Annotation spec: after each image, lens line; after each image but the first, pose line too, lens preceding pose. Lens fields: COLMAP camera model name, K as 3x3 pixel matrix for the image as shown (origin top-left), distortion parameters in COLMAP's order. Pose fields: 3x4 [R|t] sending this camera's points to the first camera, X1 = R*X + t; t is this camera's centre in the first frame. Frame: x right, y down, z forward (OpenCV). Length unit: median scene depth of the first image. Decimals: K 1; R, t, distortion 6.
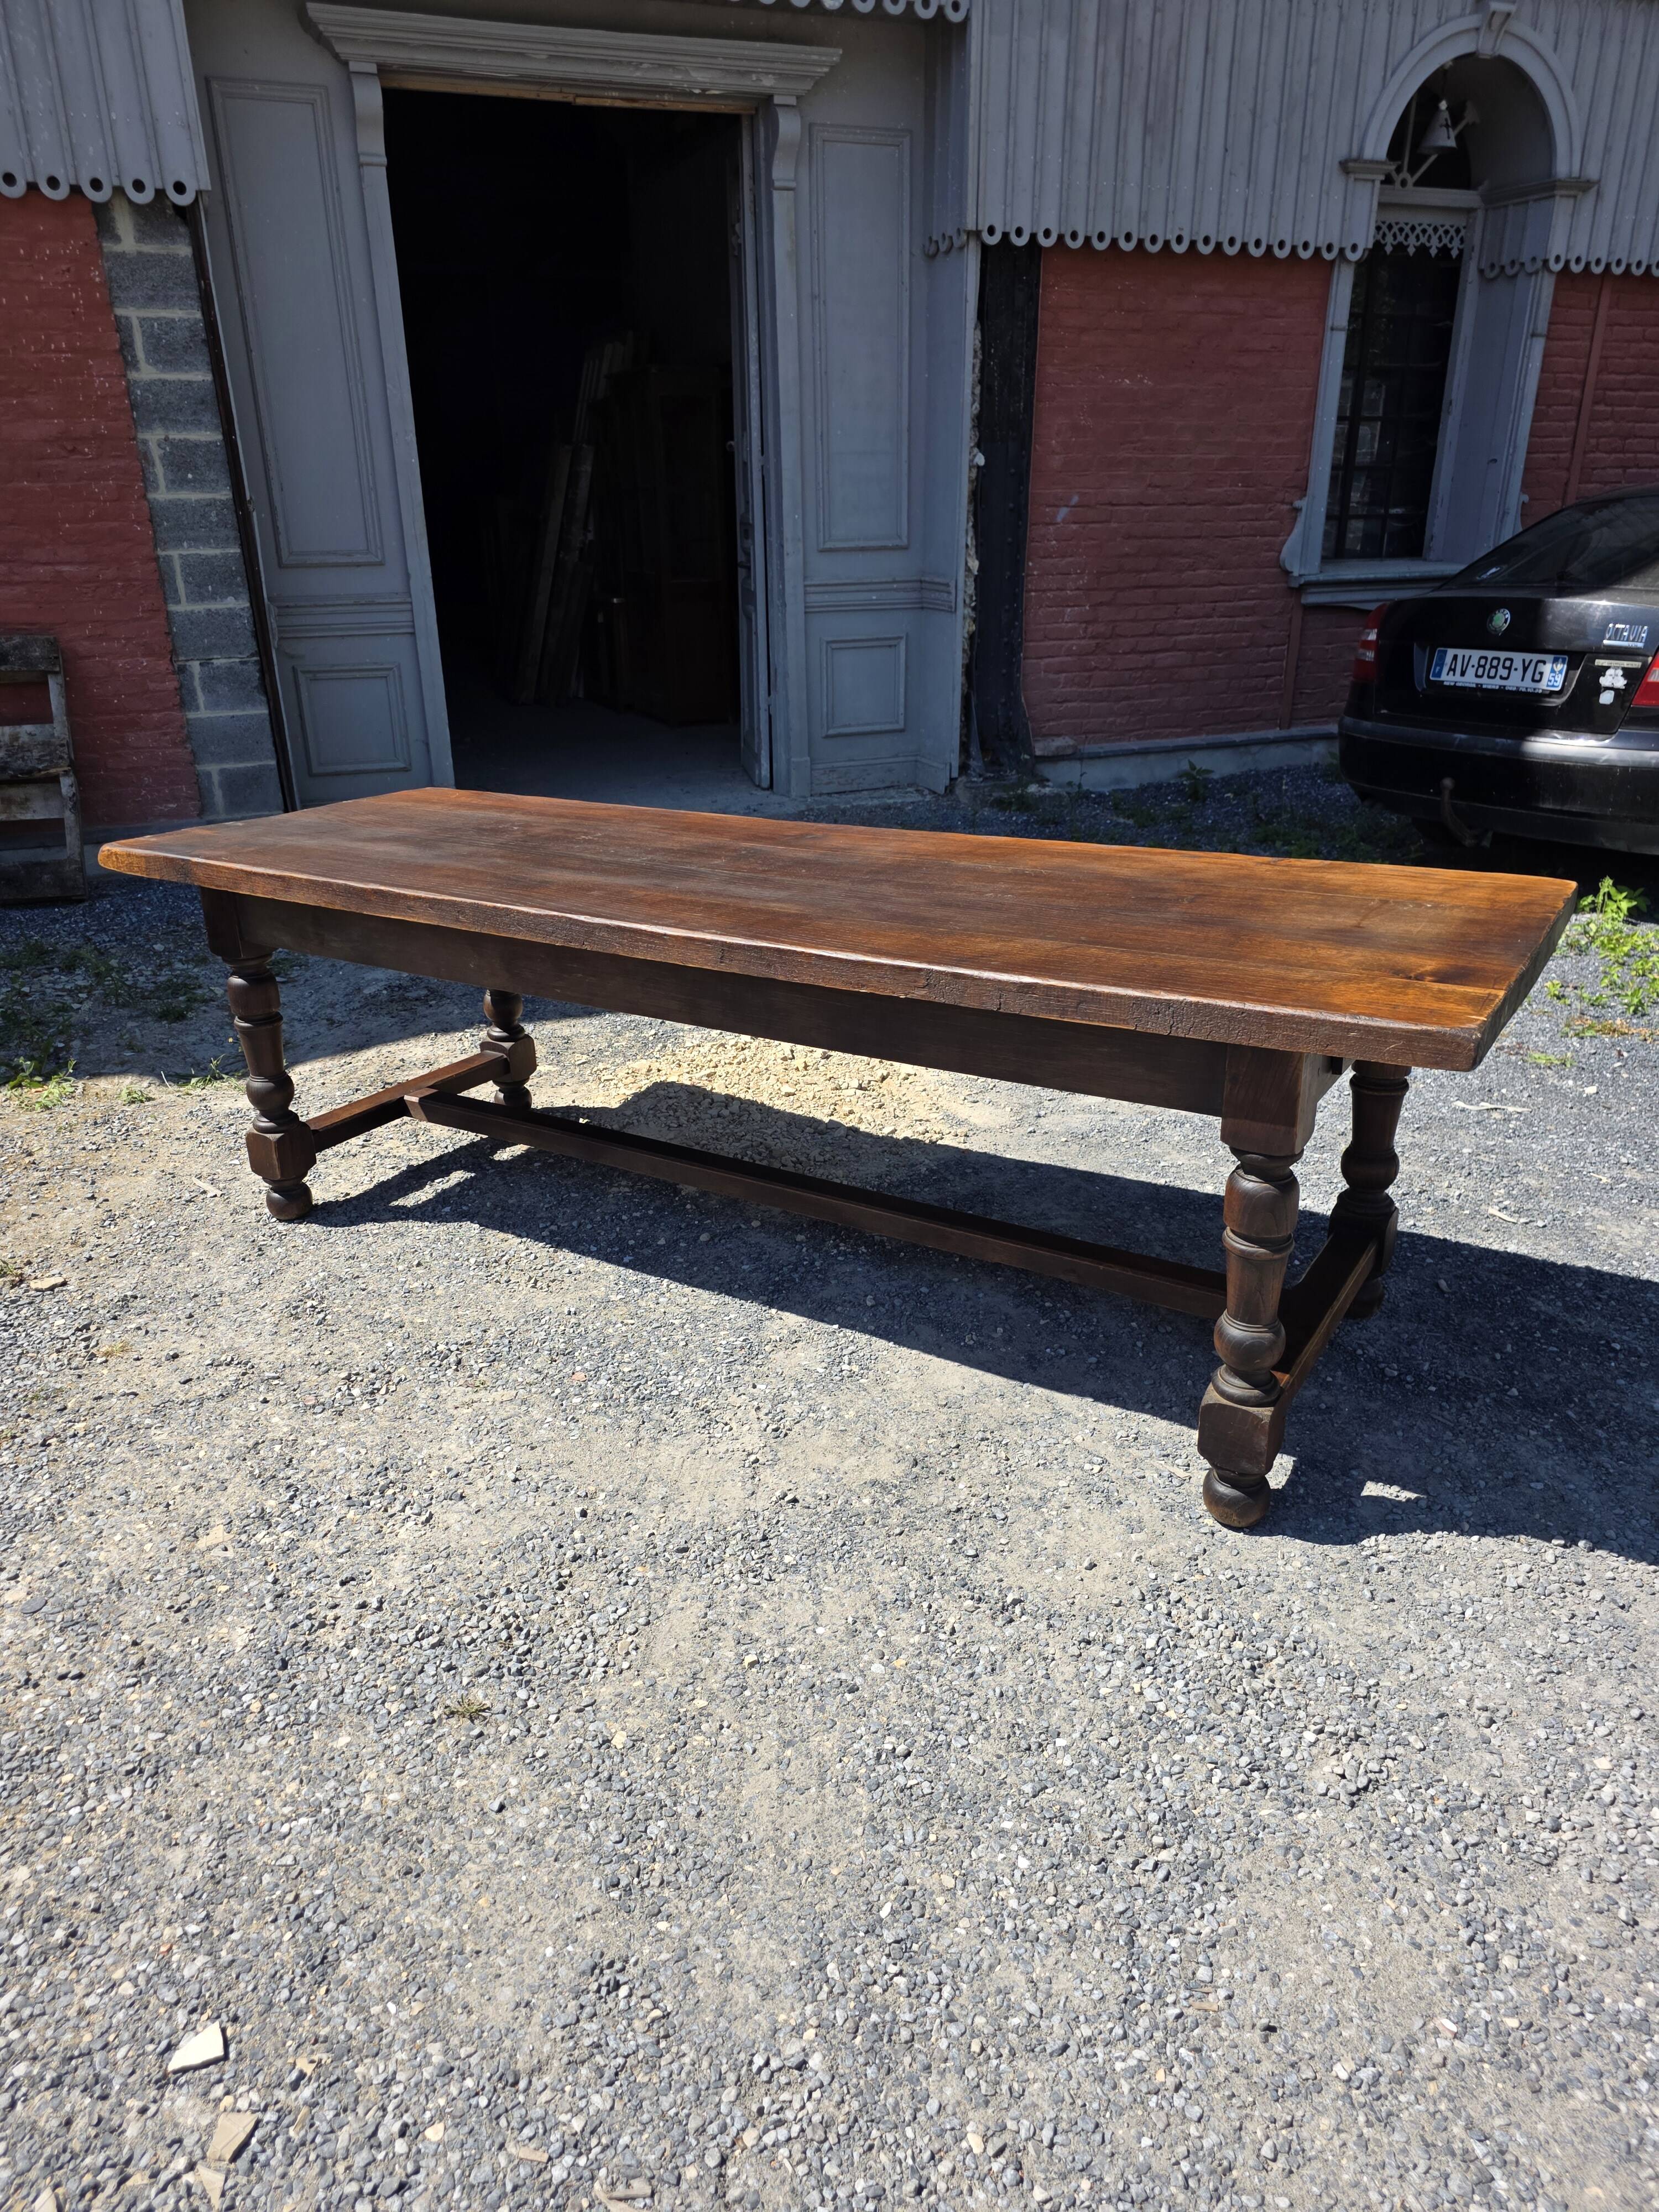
lens RADIAL K [[1458.2, 0, 810.0], [0, 1458.2, 1118.3], [0, 0, 1]] dist [0.049828, -0.042823]
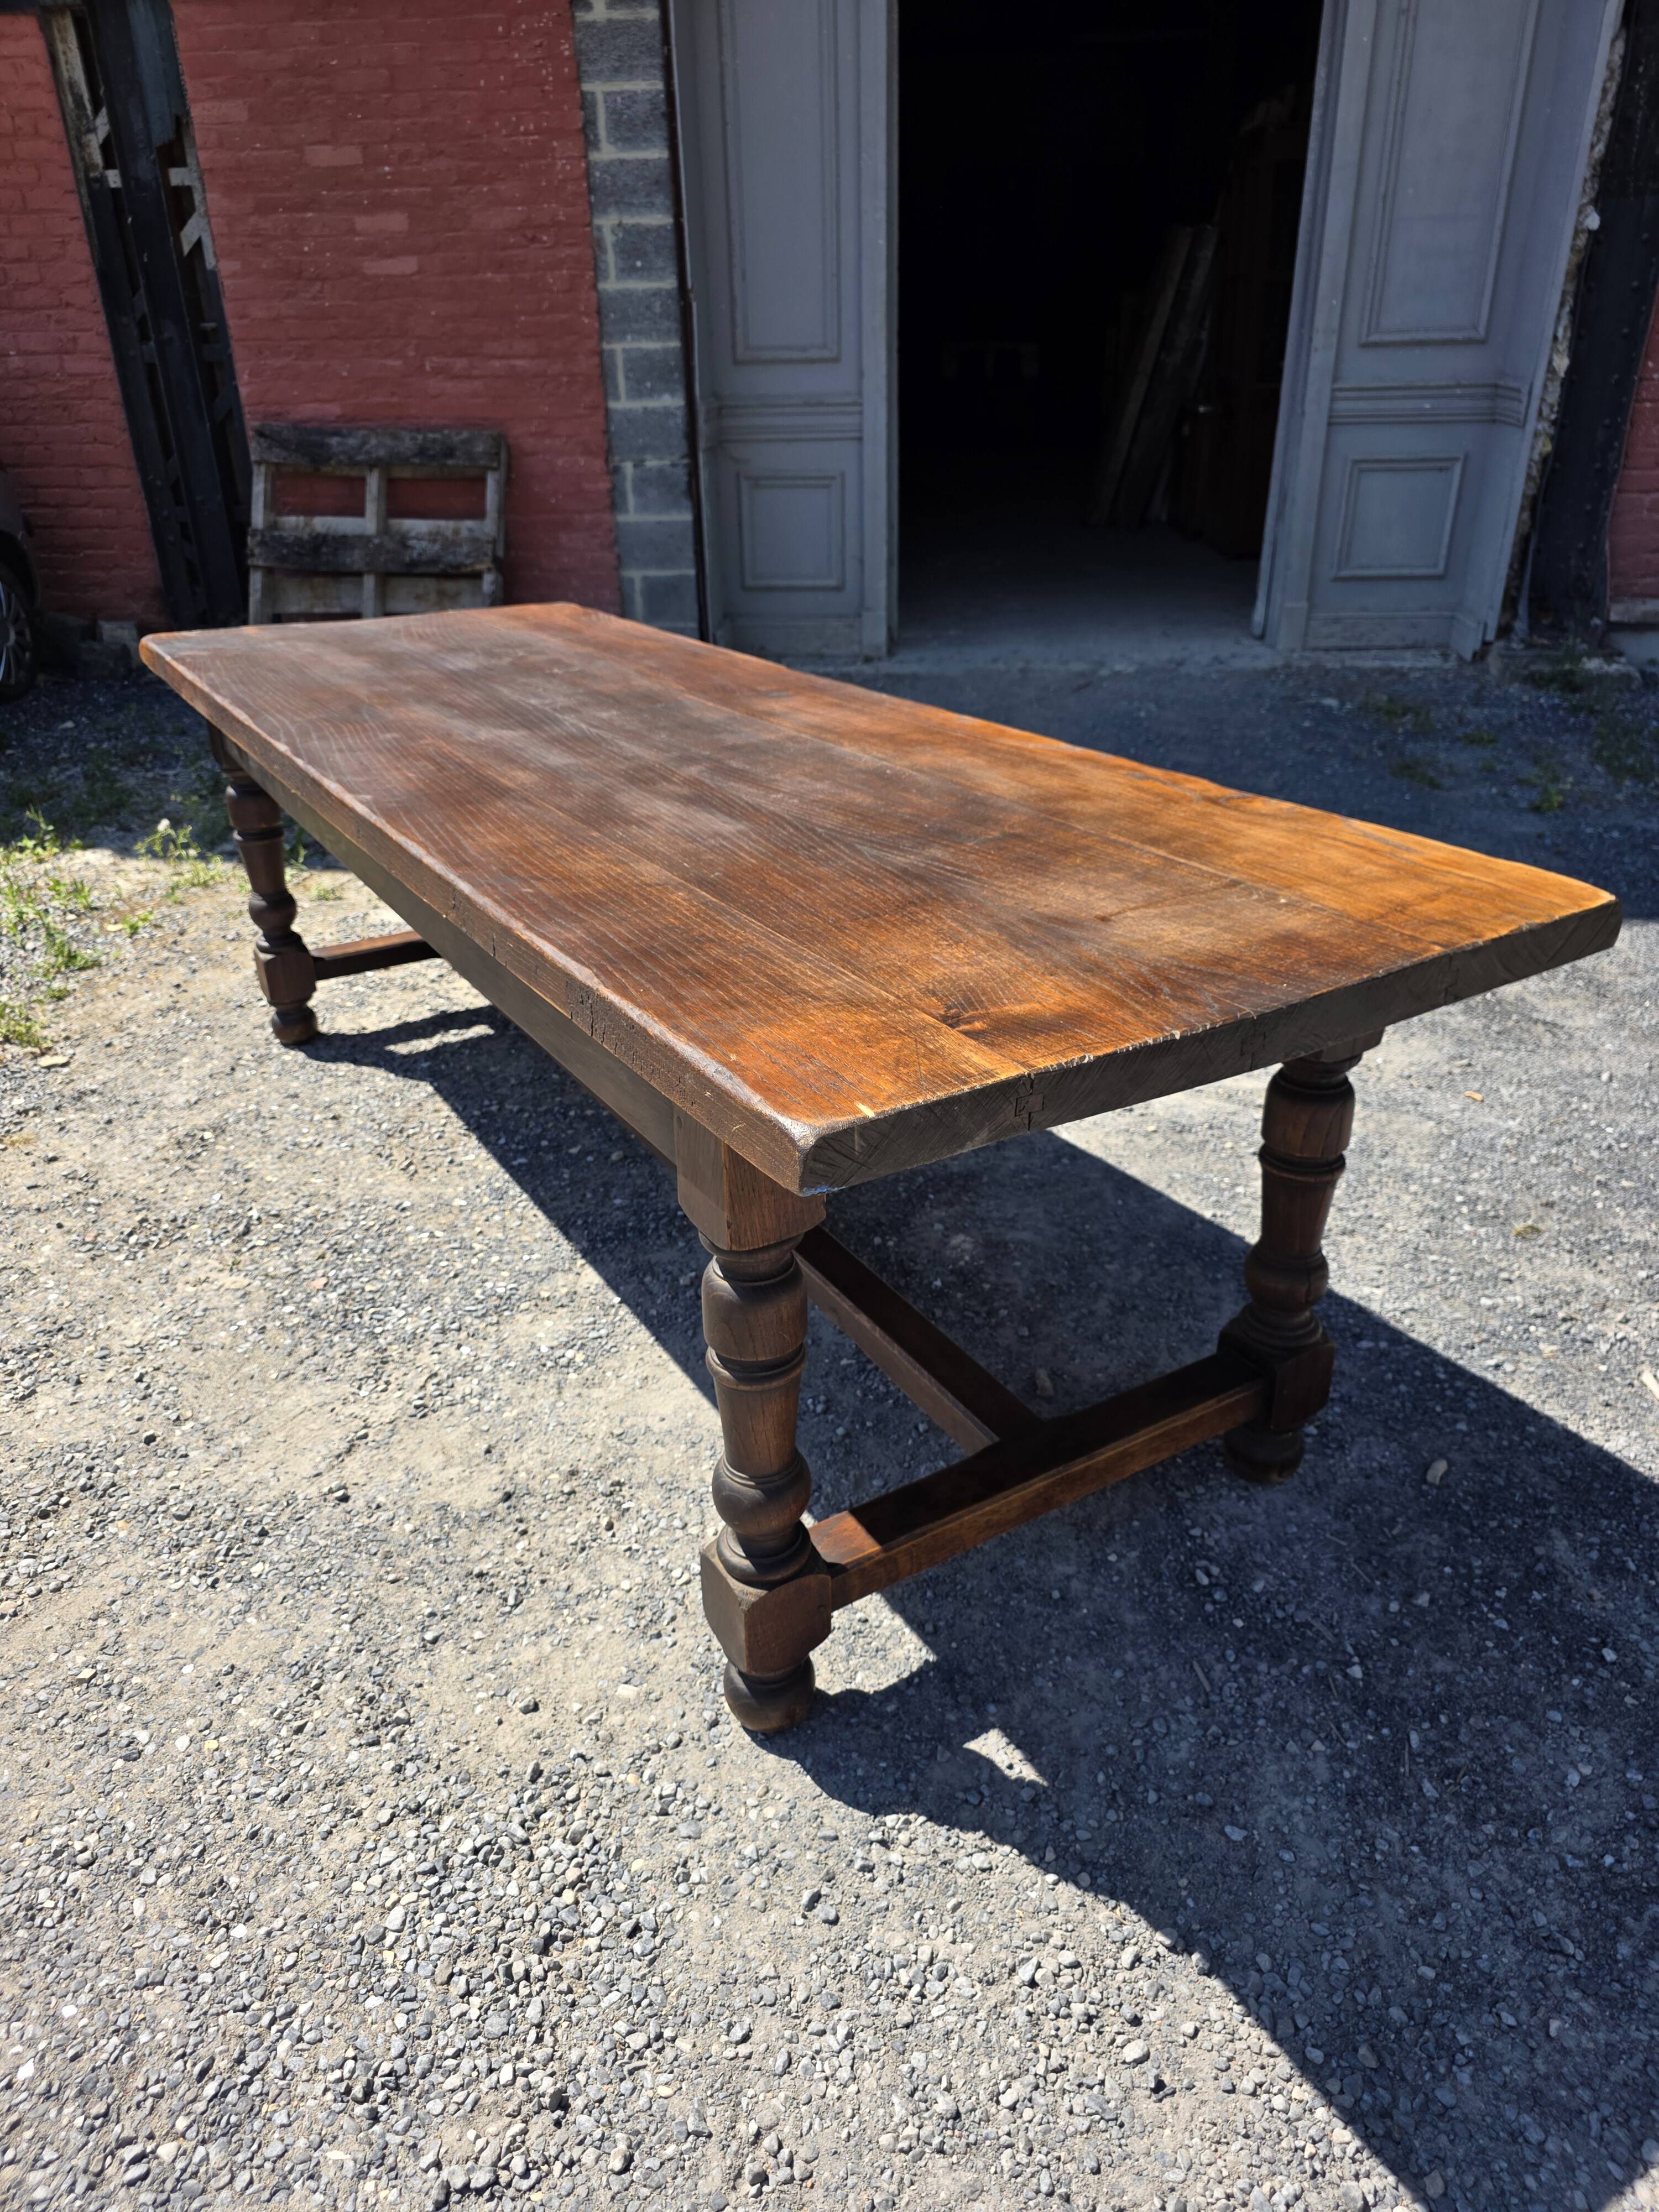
lens RADIAL K [[1482.4, 0, 832.0], [0, 1482.4, 1105.1], [0, 0, 1]] dist [0.027401, -0.020736]
pose [[0.895343, 0.203575, -0.396130, 0.353868], [-0.165424, 0.977801, 0.128605, -0.074881], [0.413517, -0.049616, 0.909143, 0.240366]]
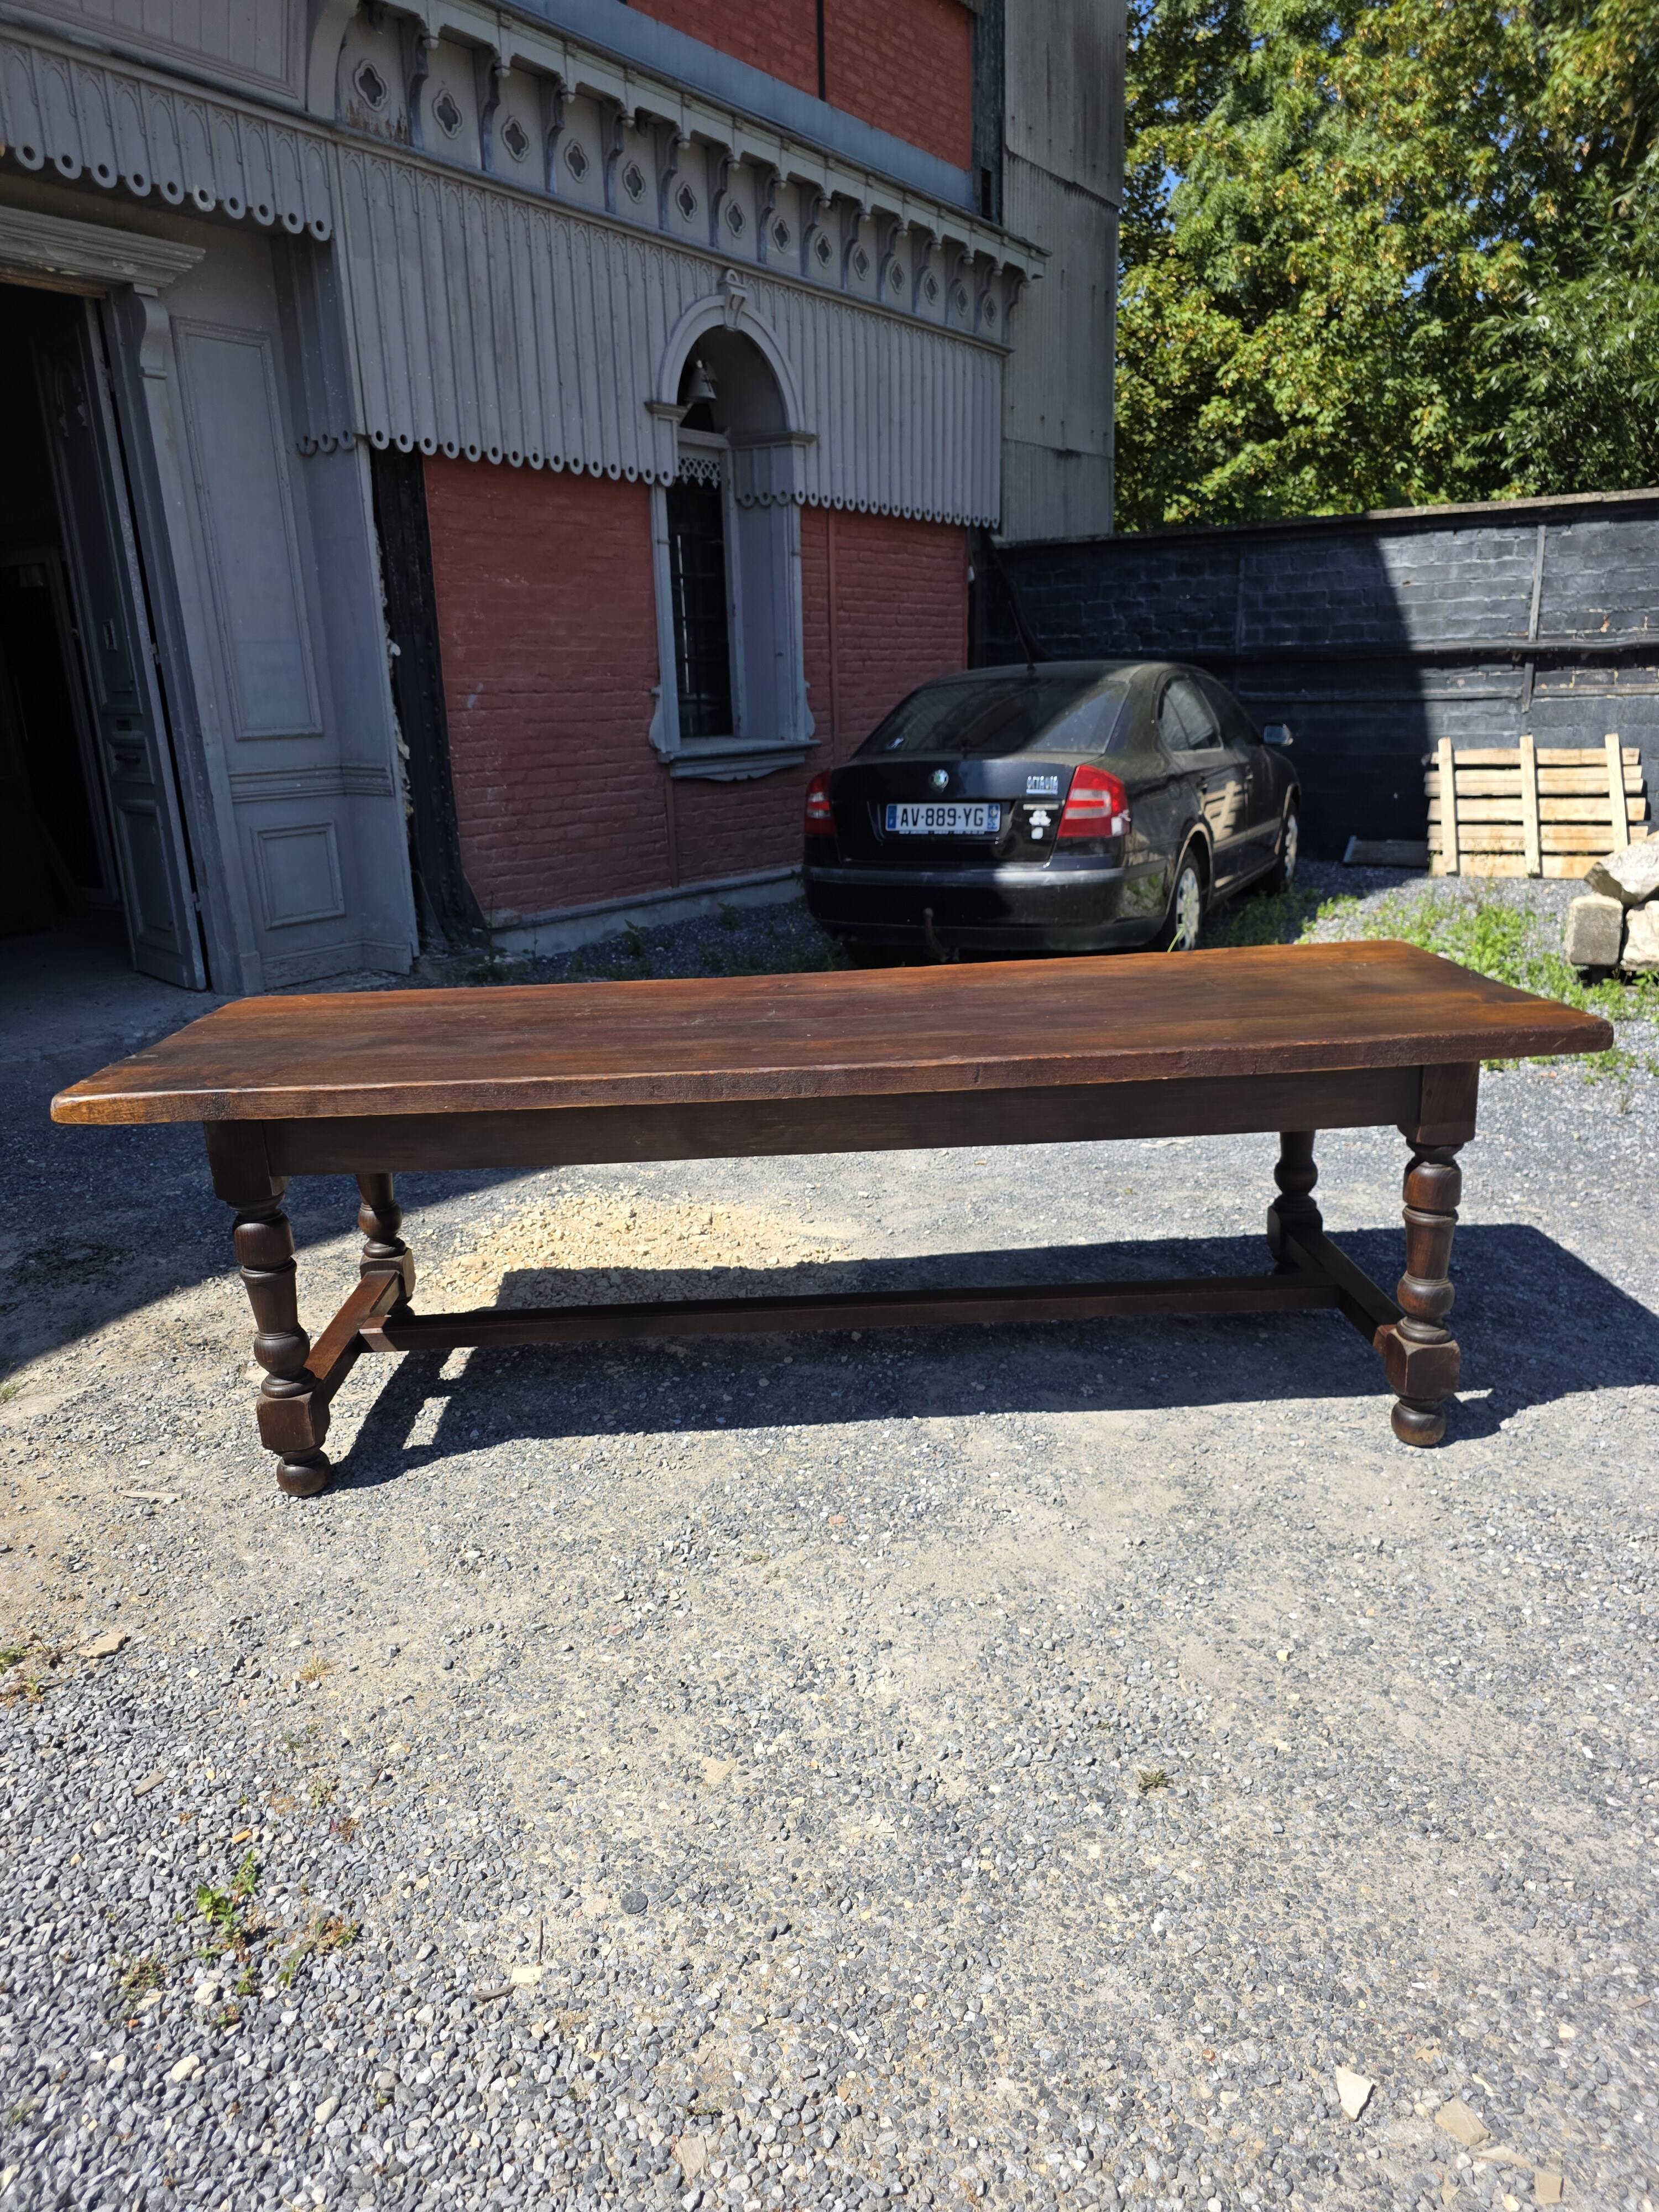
lens RADIAL K [[1470.5, 0, 805.1], [0, 1470.5, 1149.0], [0, 0, 1]] dist [0.040384, -0.037361]
pose [[0.838728, -0.173285, 0.516244, -0.507265], [0.222738, 0.974255, -0.034854, -0.032060], [-0.496913, 0.144220, 0.855732, 0.082190]]
